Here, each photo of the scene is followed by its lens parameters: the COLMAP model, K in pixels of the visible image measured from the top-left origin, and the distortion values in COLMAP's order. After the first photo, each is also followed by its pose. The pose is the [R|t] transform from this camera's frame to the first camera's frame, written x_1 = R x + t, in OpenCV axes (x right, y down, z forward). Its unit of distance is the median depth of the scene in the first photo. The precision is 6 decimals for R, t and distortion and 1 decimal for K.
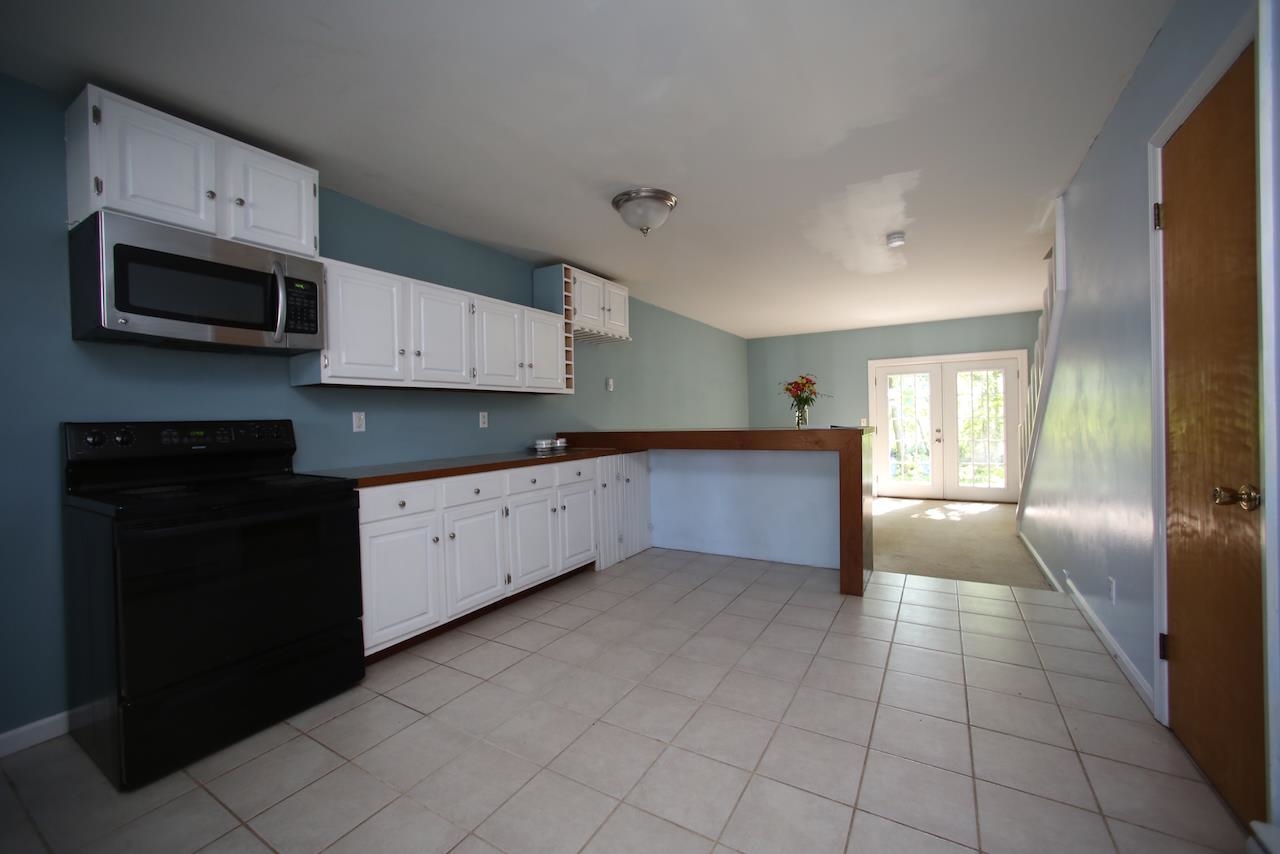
lens RADIAL K [[504.2, 0, 659.4], [0, 504.2, 426.0], [0, 0, 1]] dist [0.013336, 0.000105]
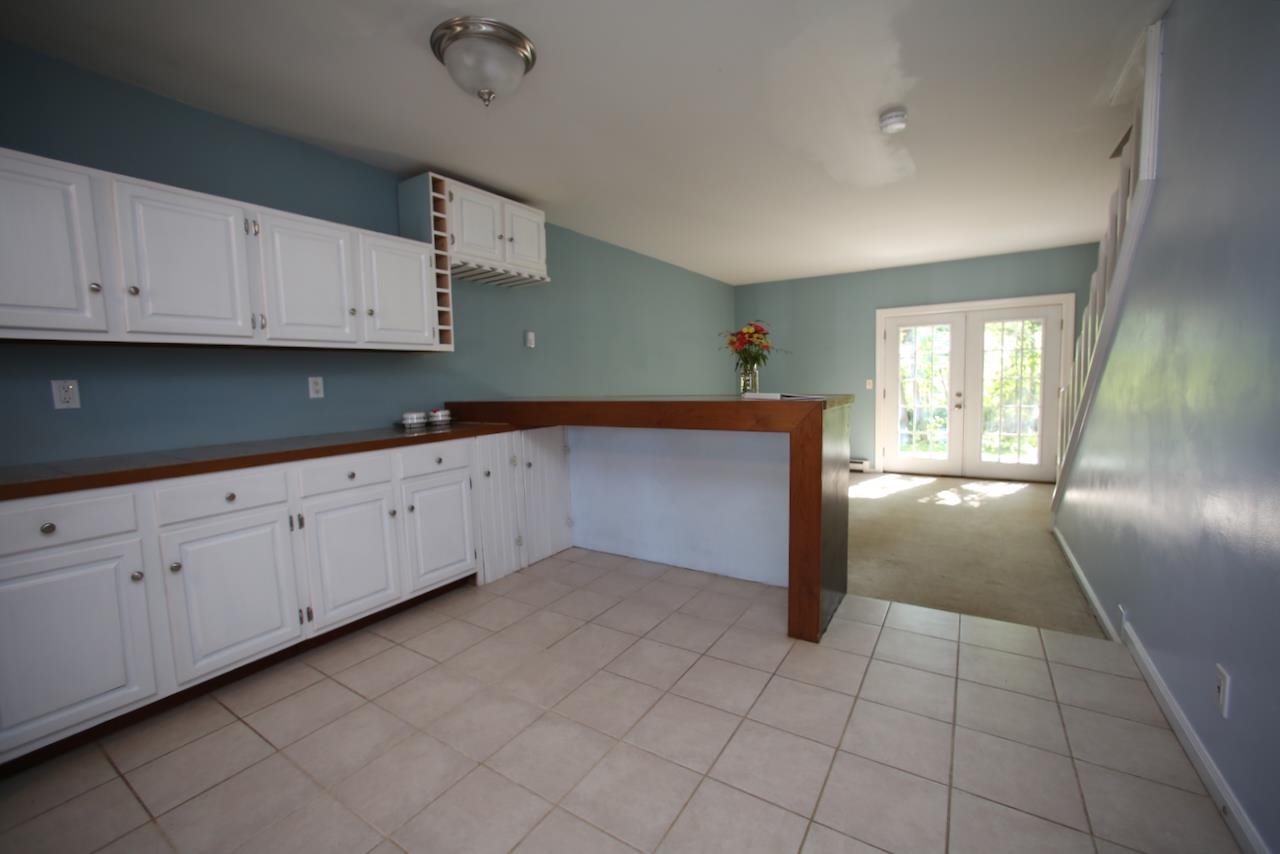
lens RADIAL K [[526.2, 0, 640.0], [0, 526.2, 427.0], [0, 0, 1]] dist [-0.013352, 0.007843]
pose [[0.998558, 0.000701, -0.053671, 0.149948], [0.003455, 0.997002, 0.077294, -0.010945], [0.053564, -0.077368, 0.995563, 0.226251]]
